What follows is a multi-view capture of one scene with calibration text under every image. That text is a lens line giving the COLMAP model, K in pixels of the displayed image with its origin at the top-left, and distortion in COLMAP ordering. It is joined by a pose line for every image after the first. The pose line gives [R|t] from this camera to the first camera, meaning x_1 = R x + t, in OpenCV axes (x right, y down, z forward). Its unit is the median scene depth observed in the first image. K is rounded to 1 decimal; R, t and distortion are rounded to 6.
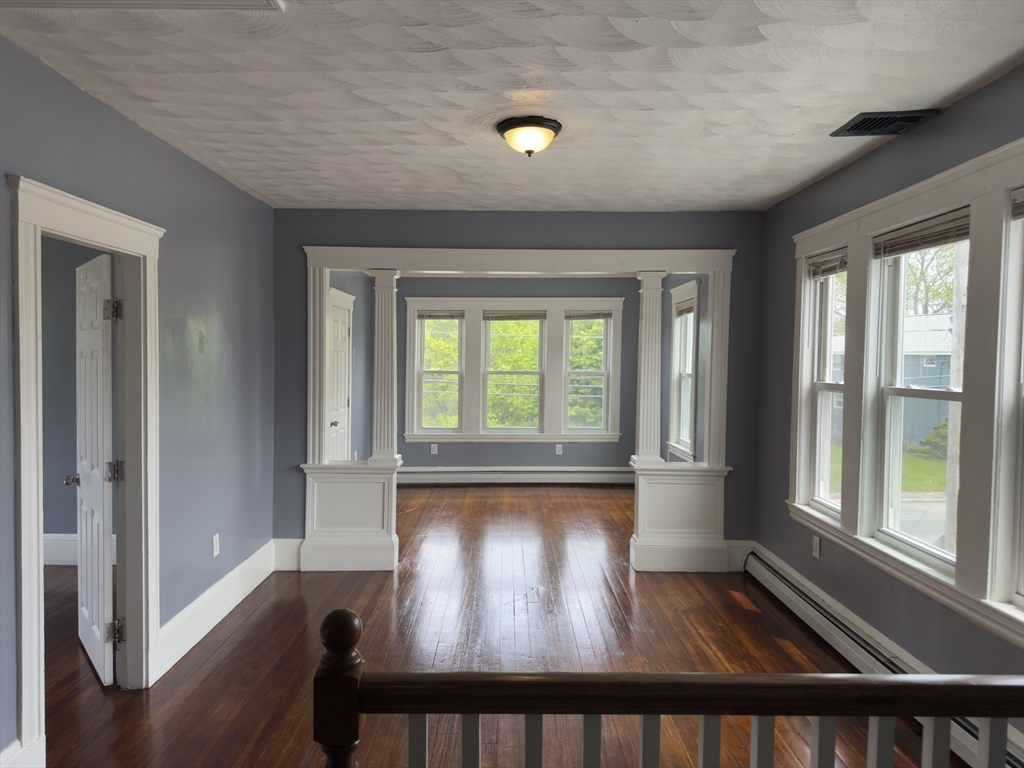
lens RADIAL K [[720.3, 0, 511.7], [0, 720.3, 392.2], [0, 0, 1]] dist [0.028156, -0.013381]
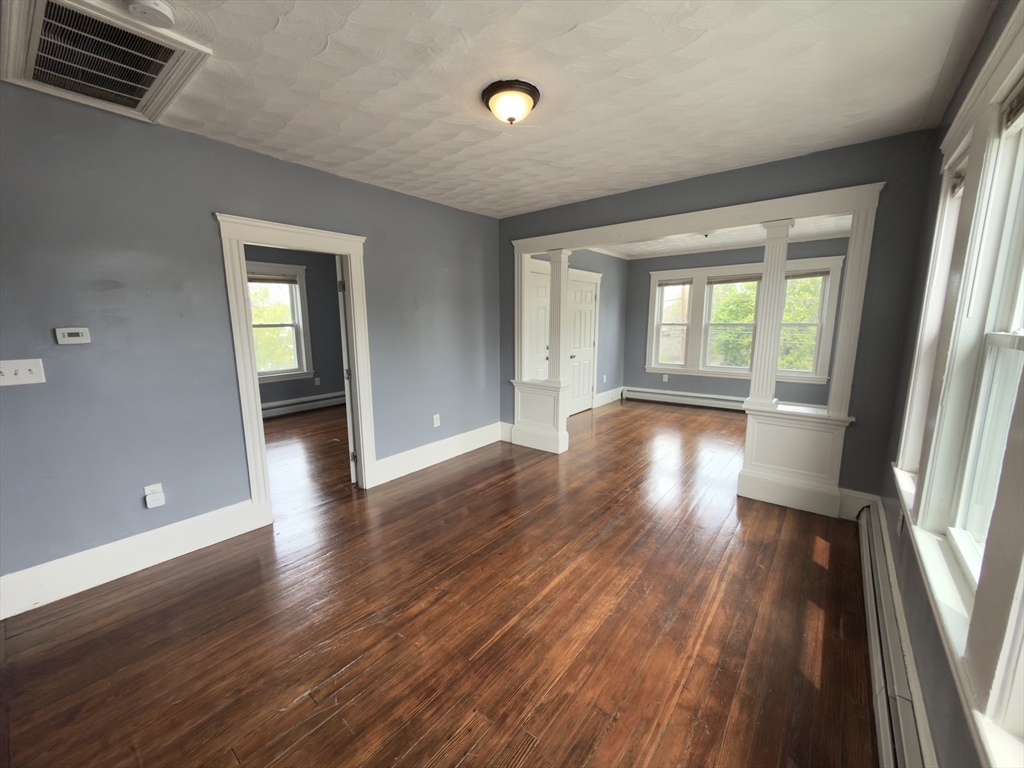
lens RADIAL K [[408.0, 0, 517.5], [0, 408.0, 390.1], [0, 0, 1]] dist [0.003771, -0.000206]
pose [[0.777818, 0.095403, -0.621207, 0.291994], [-0.017381, 0.991299, 0.130478, 0.002226], [0.628249, -0.090691, 0.772708, 0.291716]]
